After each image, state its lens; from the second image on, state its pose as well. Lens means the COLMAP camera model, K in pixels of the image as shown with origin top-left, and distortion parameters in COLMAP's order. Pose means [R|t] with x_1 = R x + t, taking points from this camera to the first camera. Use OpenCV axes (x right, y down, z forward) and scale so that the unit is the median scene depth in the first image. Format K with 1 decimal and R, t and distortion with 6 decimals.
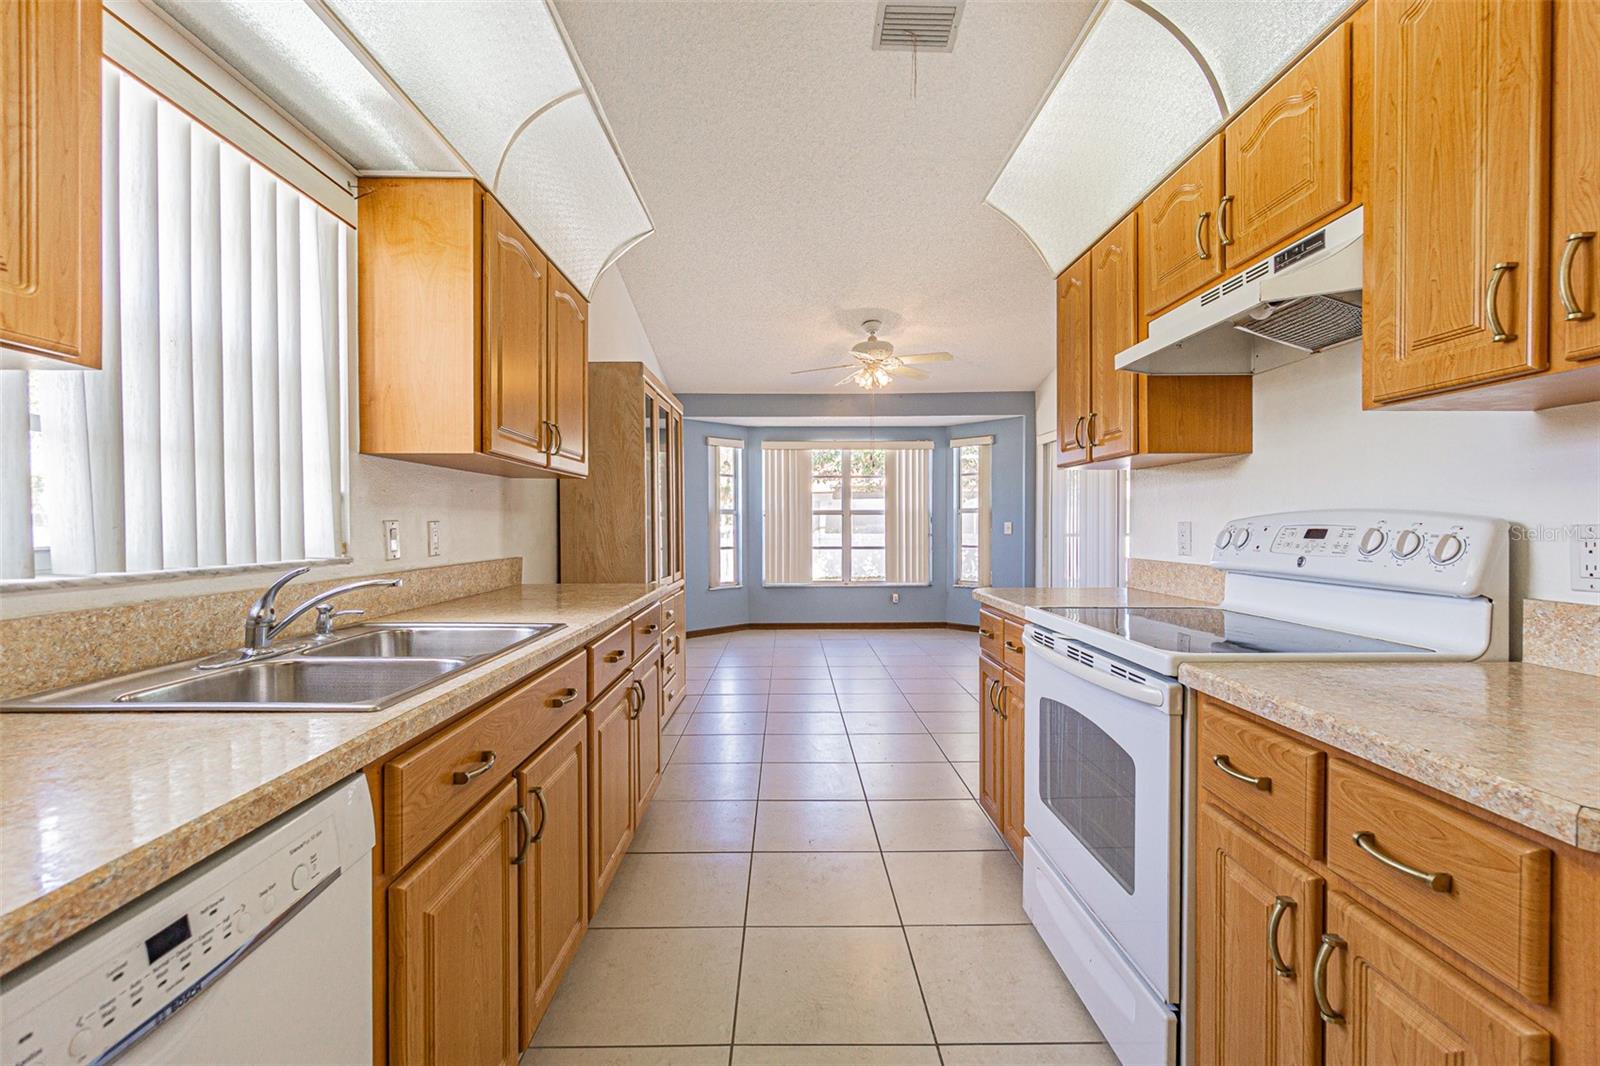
lens RADIAL K [[705.0, 0, 828.6], [0, 705.0, 531.0], [0, 0, 1]] dist [0.001098, 0.000340]
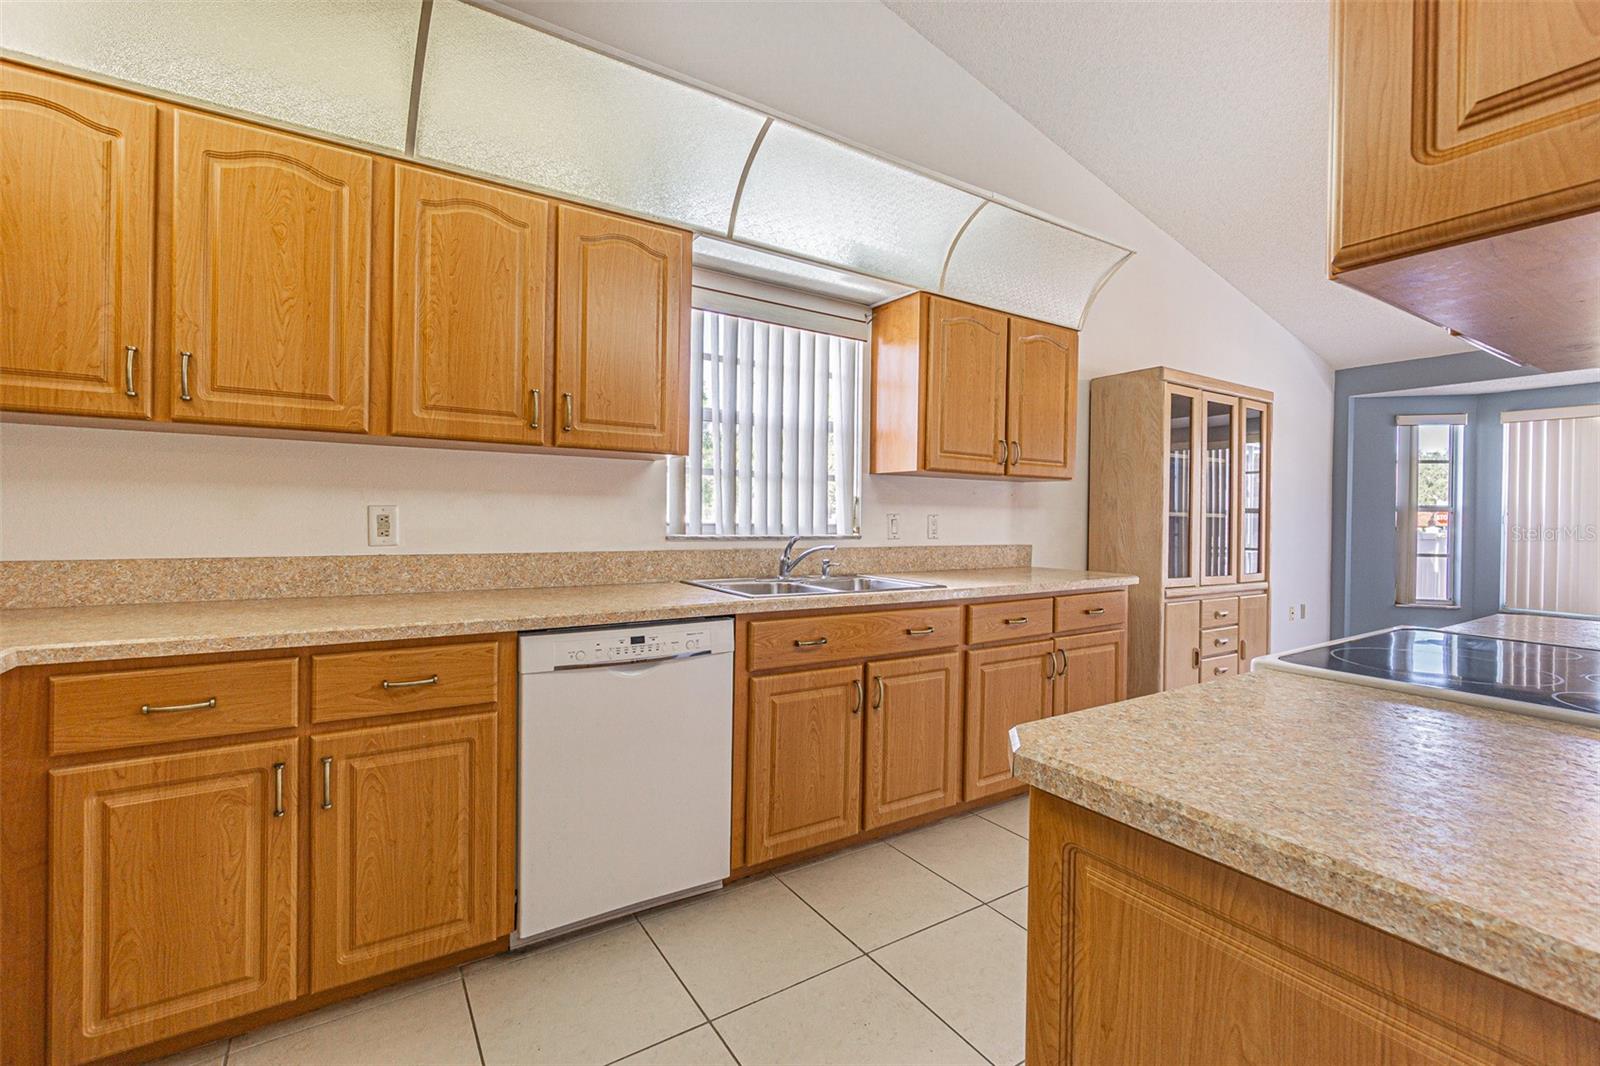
lens RADIAL K [[671.7, 0, 773.6], [0, 671.7, 522.4], [0, 0, 1]] dist [-0.002708, -0.000192]
pose [[0.527425, 0.013673, -0.849492, 0.580957], [-0.021269, 0.999770, 0.002887, 0.005526], [0.849336, 0.016545, 0.527594, -0.028607]]
